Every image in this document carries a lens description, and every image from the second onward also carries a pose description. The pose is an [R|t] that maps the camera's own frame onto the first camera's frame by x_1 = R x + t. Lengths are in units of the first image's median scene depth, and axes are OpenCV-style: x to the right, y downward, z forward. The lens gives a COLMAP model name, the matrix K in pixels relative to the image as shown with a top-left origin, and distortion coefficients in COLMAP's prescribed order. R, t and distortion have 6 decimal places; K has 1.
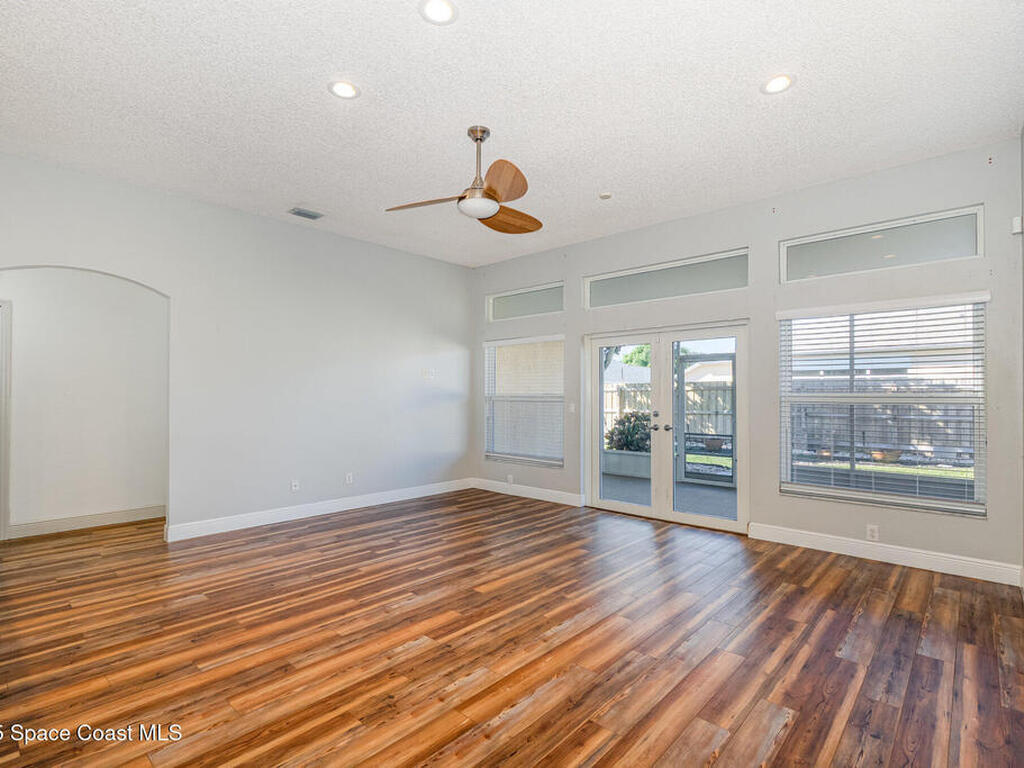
lens RADIAL K [[505.2, 0, 516.1], [0, 505.2, 386.2], [0, 0, 1]] dist [-0.001797, -0.000317]
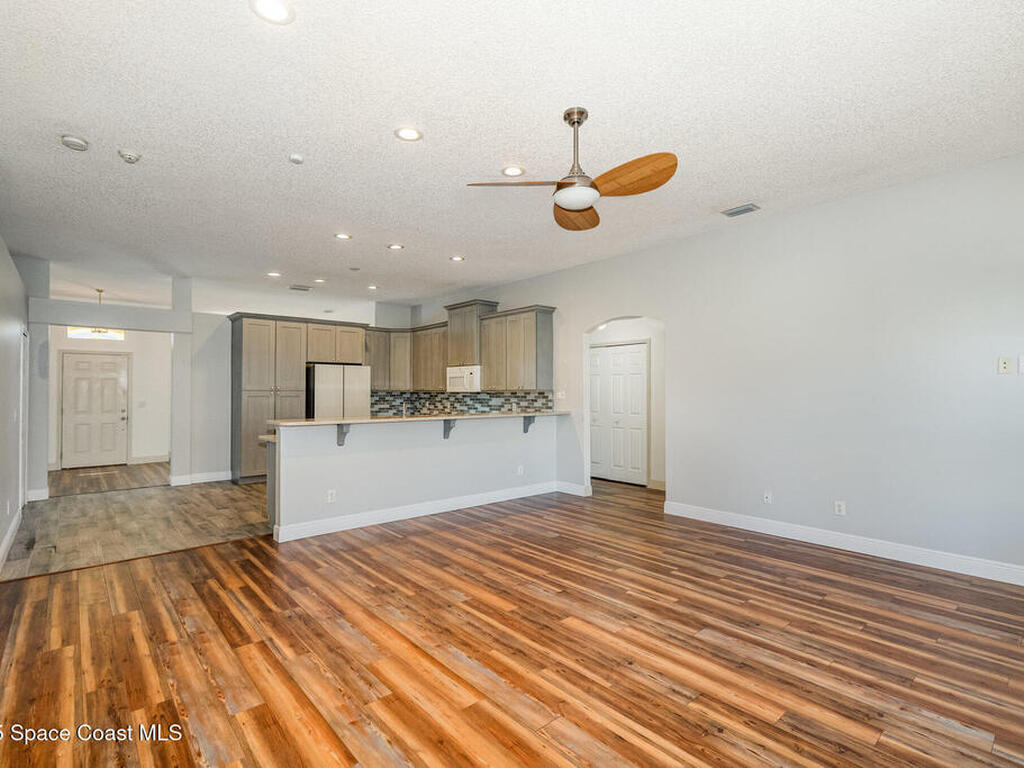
lens RADIAL K [[497.2, 0, 512.0], [0, 497.2, 384.0], [0, 0, 1]] dist [-0.003538, -0.000136]
pose [[-0.103934, -0.017931, -0.994423, 0.801984], [0.019461, 0.999609, -0.020058, -0.005758], [0.994394, -0.021437, -0.103545, 0.957976]]
